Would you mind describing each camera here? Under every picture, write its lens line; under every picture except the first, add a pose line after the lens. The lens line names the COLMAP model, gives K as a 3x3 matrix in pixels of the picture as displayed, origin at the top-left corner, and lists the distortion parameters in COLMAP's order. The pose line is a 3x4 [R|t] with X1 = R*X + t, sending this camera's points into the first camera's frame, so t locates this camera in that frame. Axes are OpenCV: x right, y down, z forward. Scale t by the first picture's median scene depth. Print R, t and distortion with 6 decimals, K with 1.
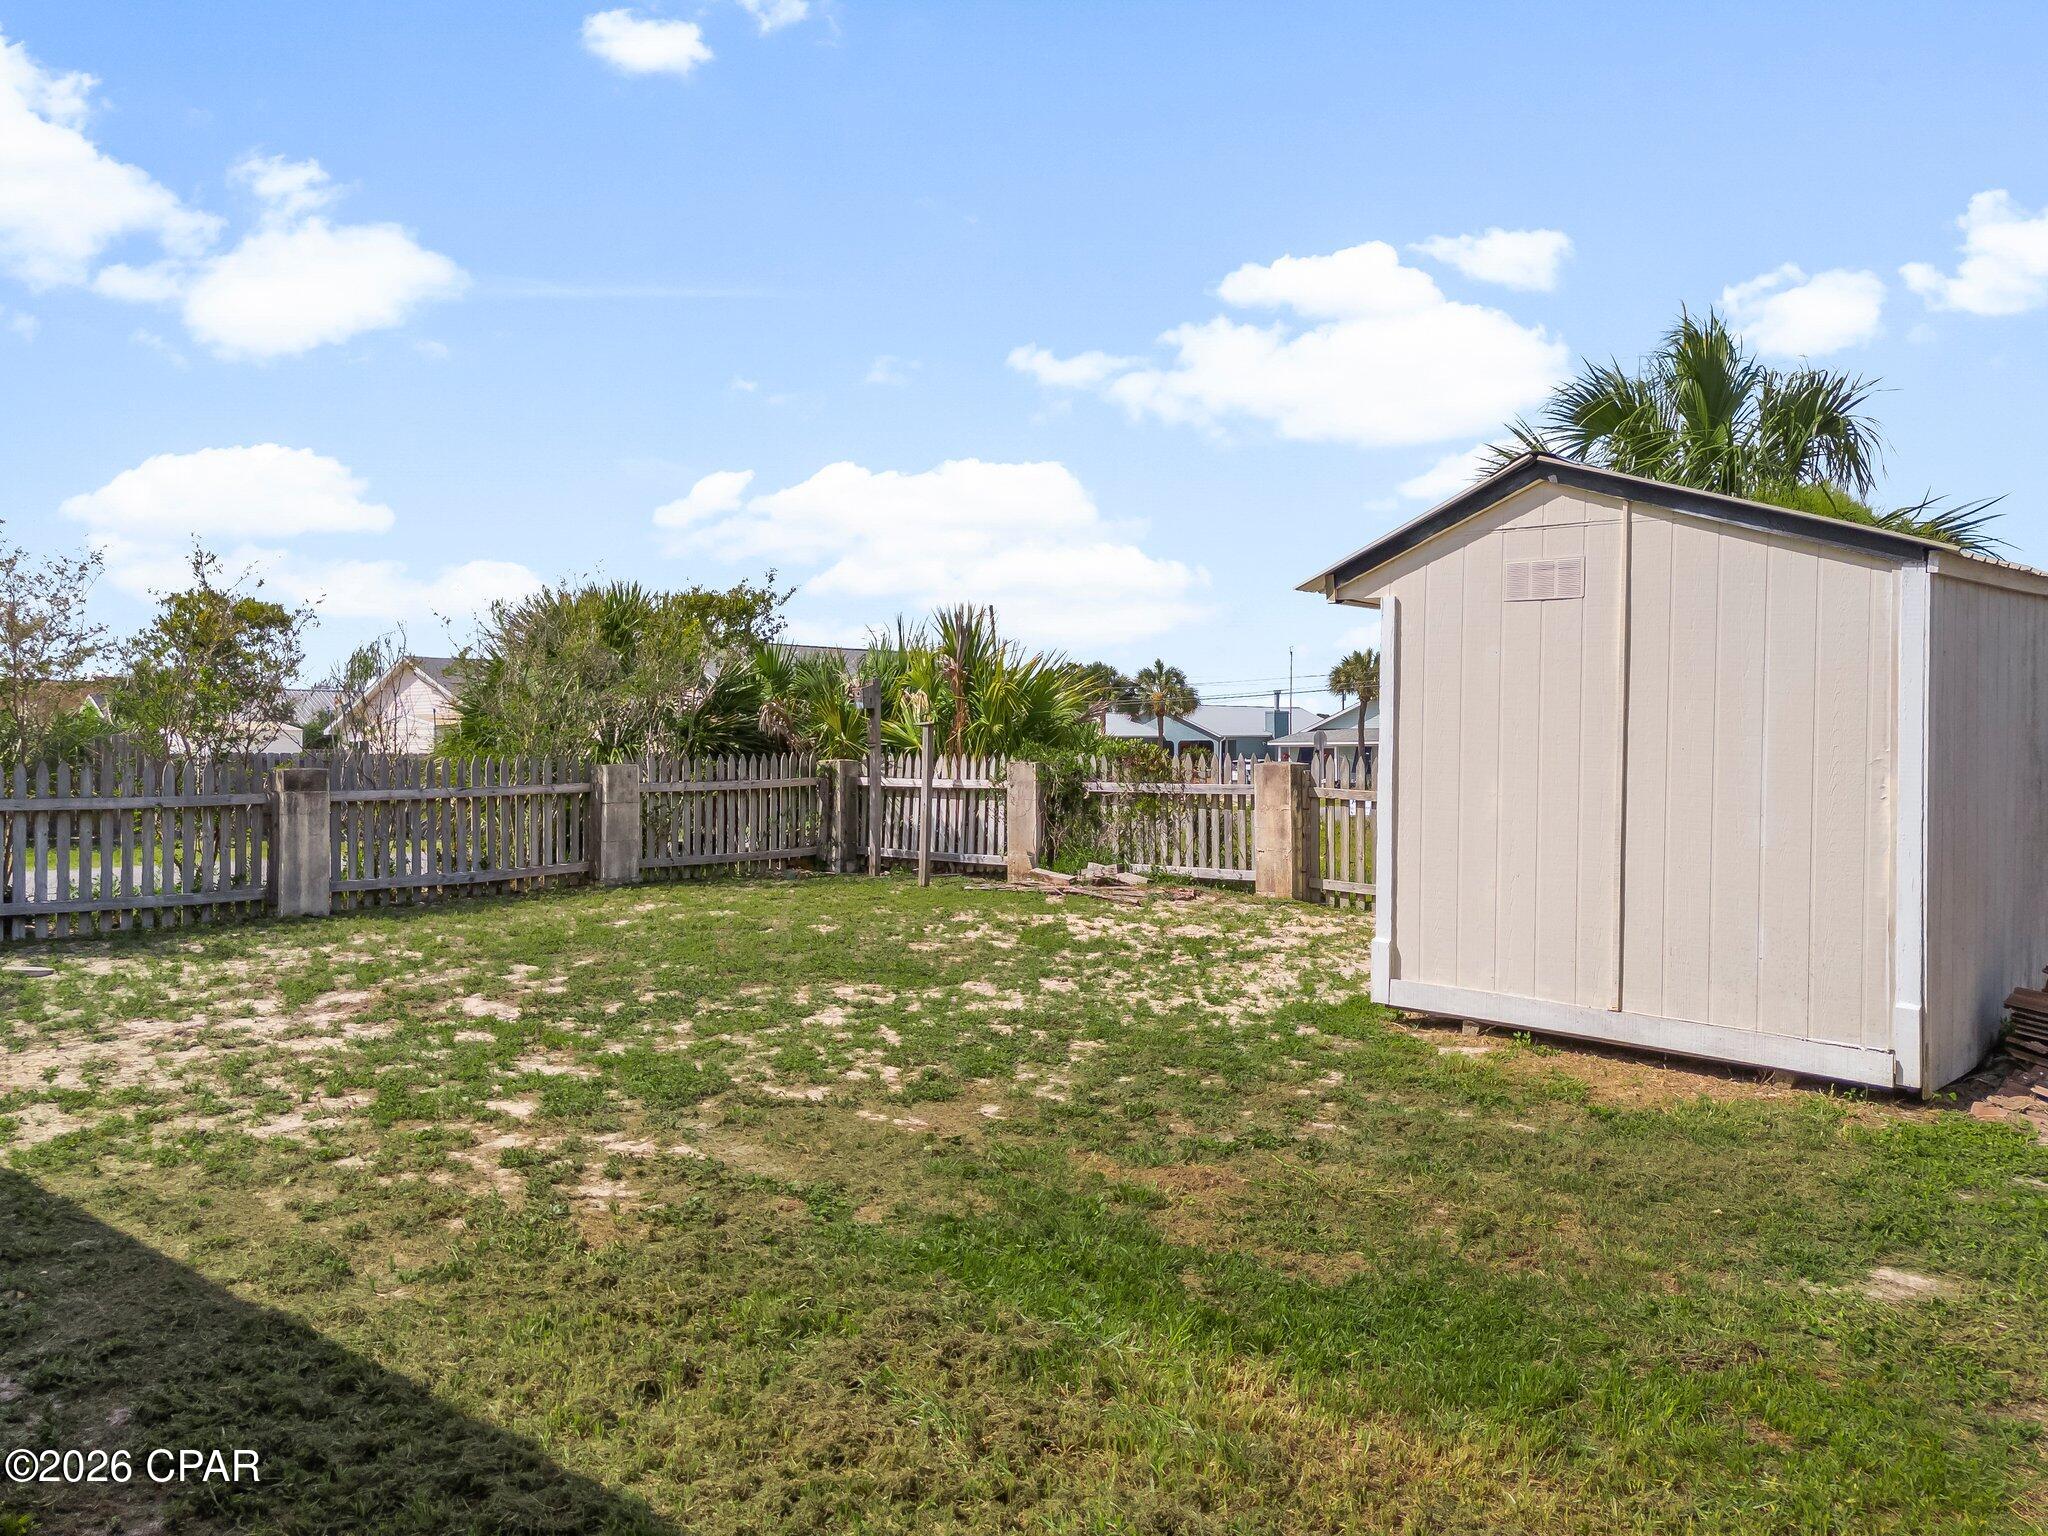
lens RADIAL K [[1503.4, 0, 1022.9], [0, 1503.4, 772.4], [0, 0, 1]] dist [0.060812, -0.043744]
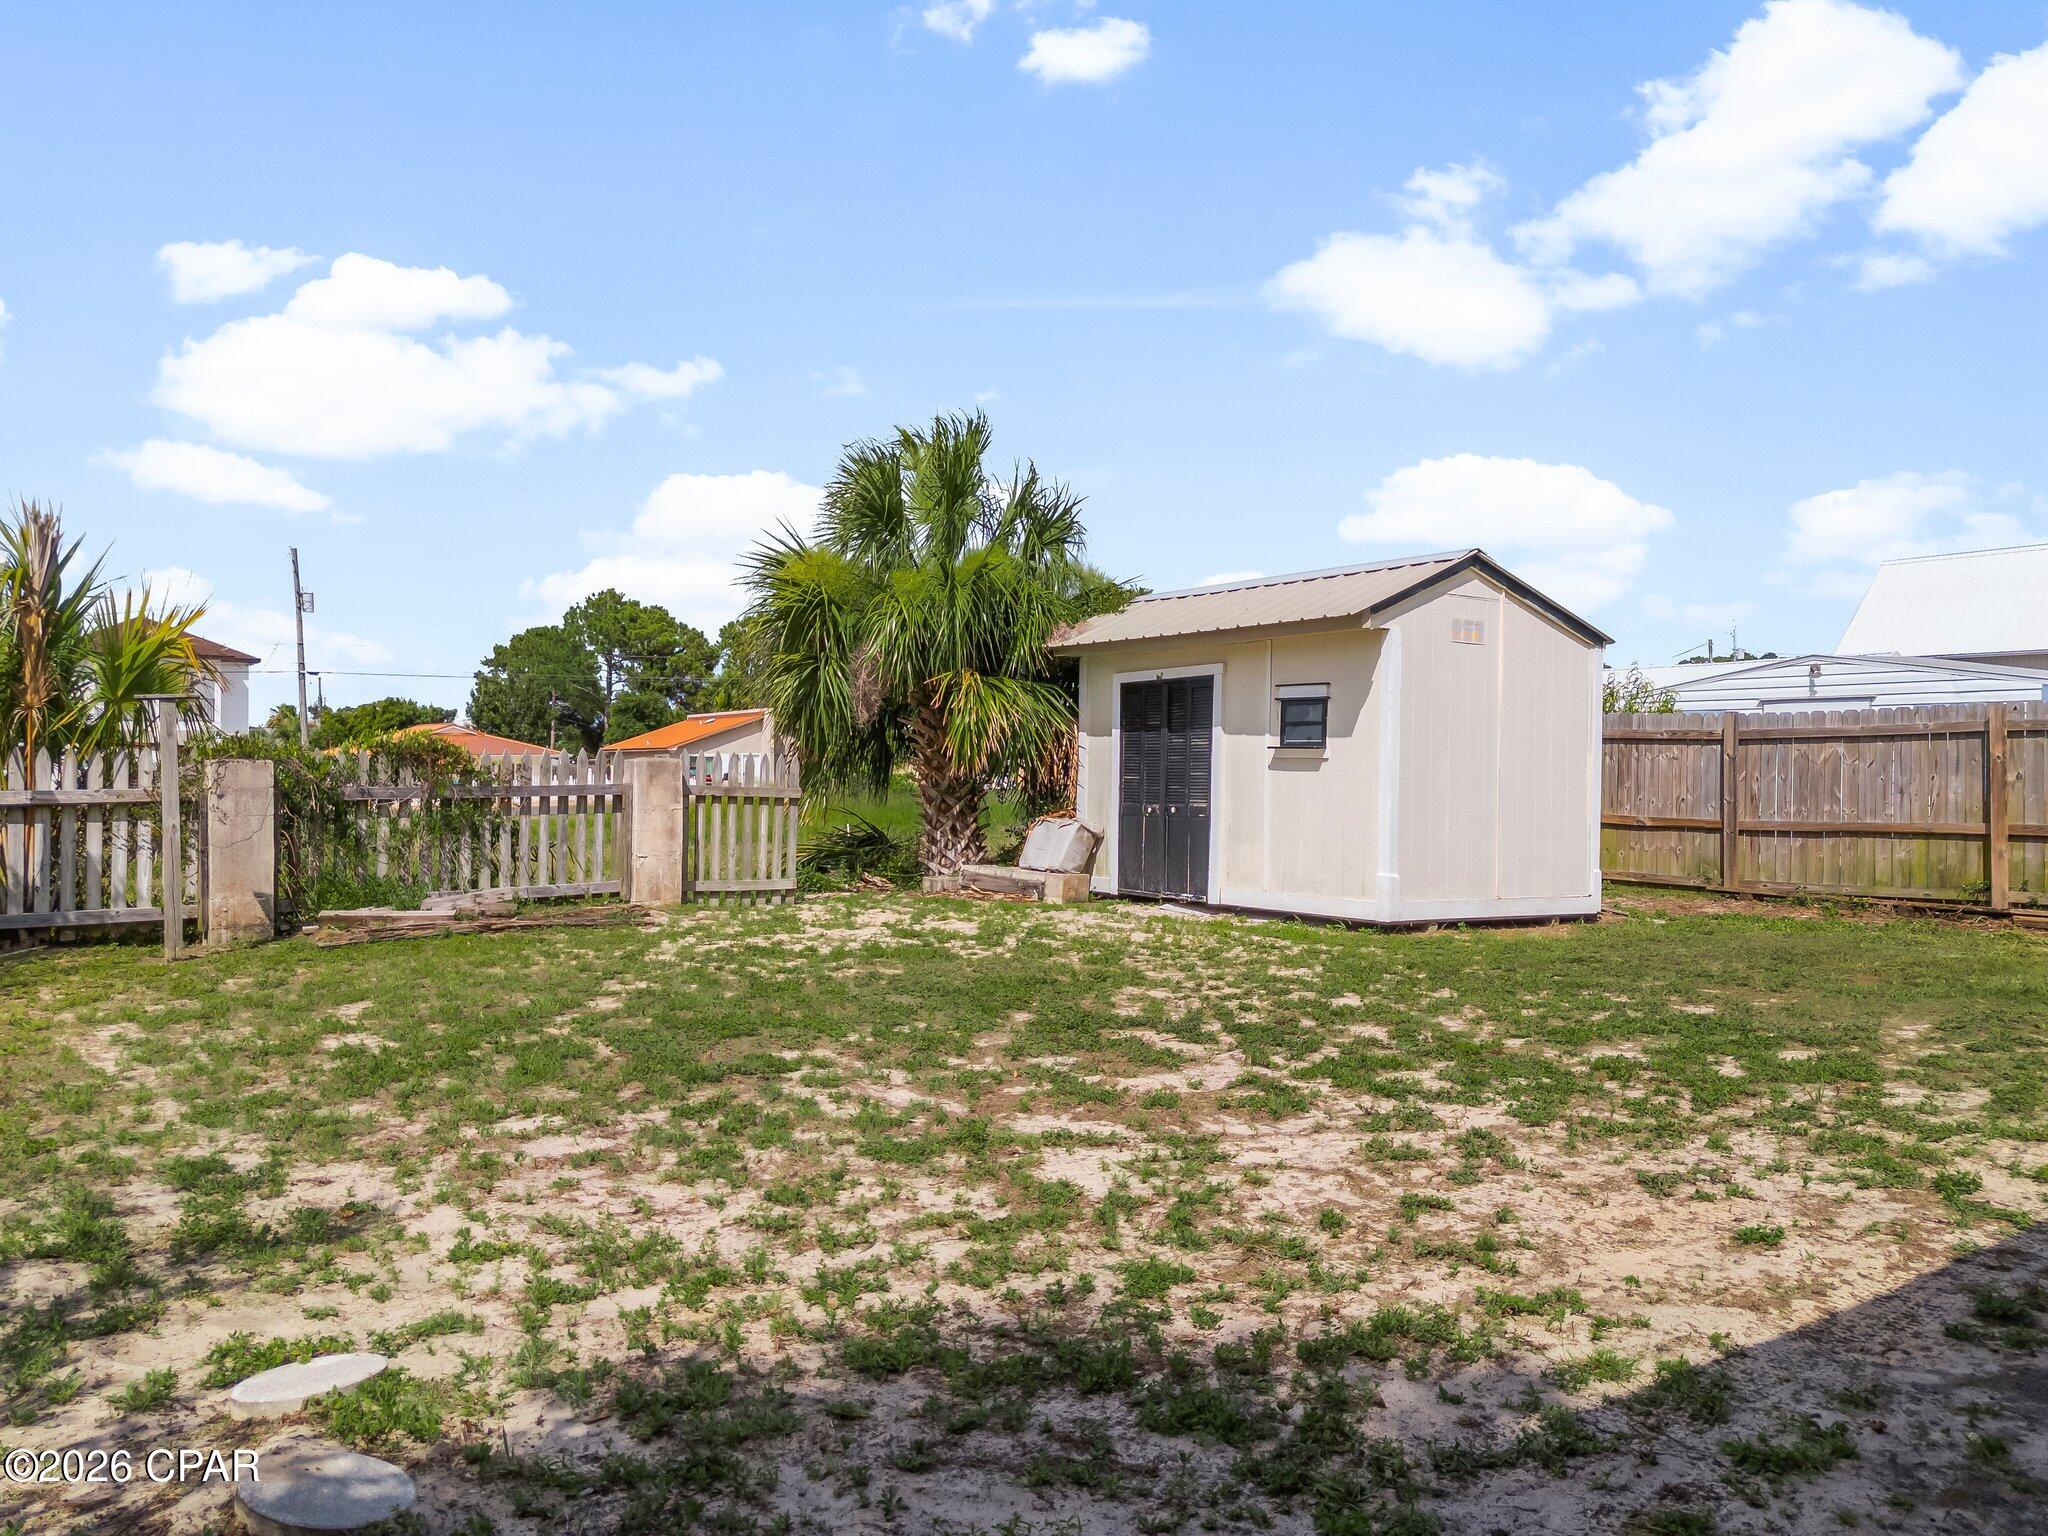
lens RADIAL K [[1520.7, 0, 1024.0], [0, 1520.7, 768.0], [0, 0, 1]] dist [0.072841, -0.062350]
pose [[0.219543, -0.004345, 0.975593, -0.696361], [0.017404, 0.999848, 0.000536, 0.003032], [-0.975448, 0.016861, 0.219585, 0.590350]]
